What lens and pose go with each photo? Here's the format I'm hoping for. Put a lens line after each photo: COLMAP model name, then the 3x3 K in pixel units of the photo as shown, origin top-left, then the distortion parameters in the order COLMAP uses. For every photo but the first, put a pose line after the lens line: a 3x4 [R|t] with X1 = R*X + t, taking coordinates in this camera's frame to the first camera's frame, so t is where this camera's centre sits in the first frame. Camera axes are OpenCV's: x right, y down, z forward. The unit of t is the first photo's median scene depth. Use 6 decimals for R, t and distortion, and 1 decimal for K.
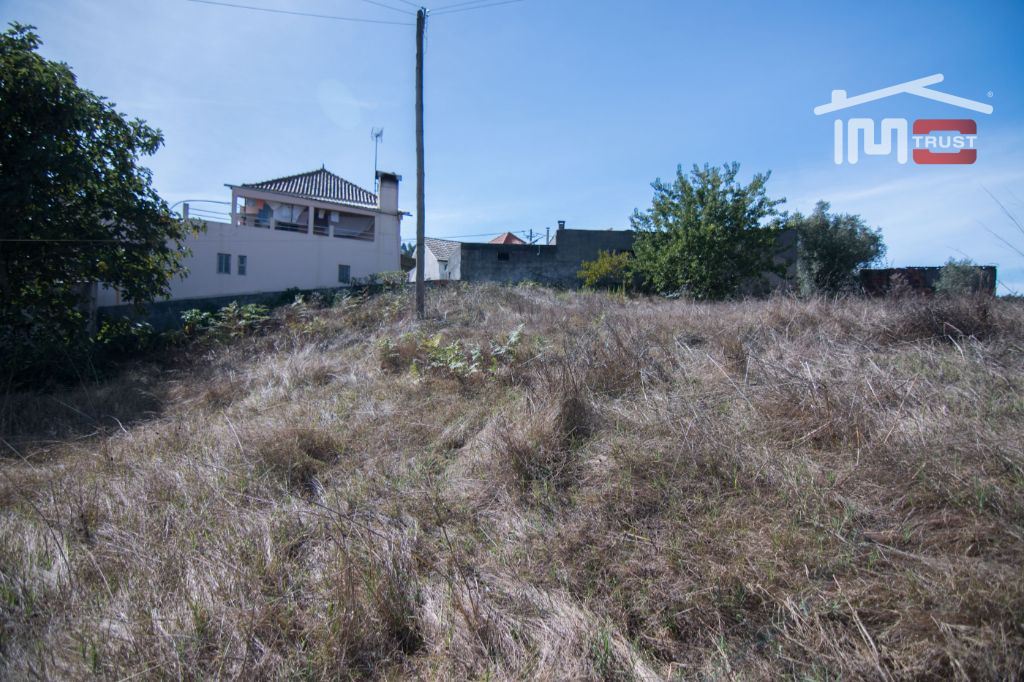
lens RADIAL K [[495.3, 0, 508.9], [0, 495.3, 343.5], [0, 0, 1]] dist [0.002183, -0.000017]
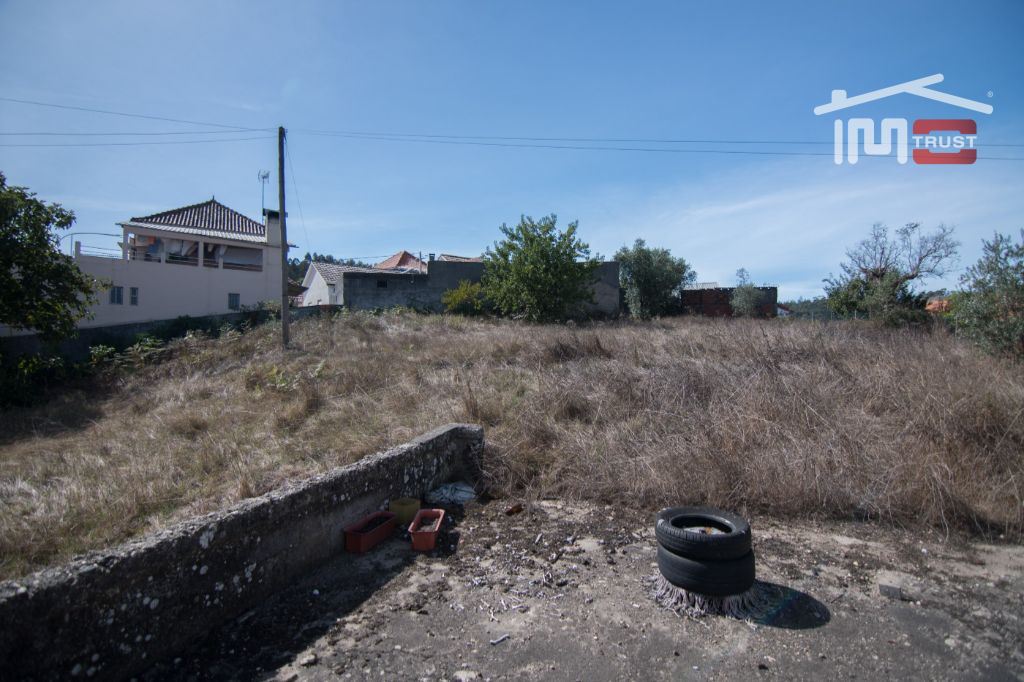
lens RADIAL K [[507.6, 0, 512.0], [0, 507.6, 341.0], [0, 0, 1]] dist [-0.003220, -0.000851]
pose [[0.986469, -0.024656, 0.162081, 0.106949], [0.027829, 0.999462, -0.017337, -0.015341], [-0.161566, 0.021613, 0.986625, -0.246658]]
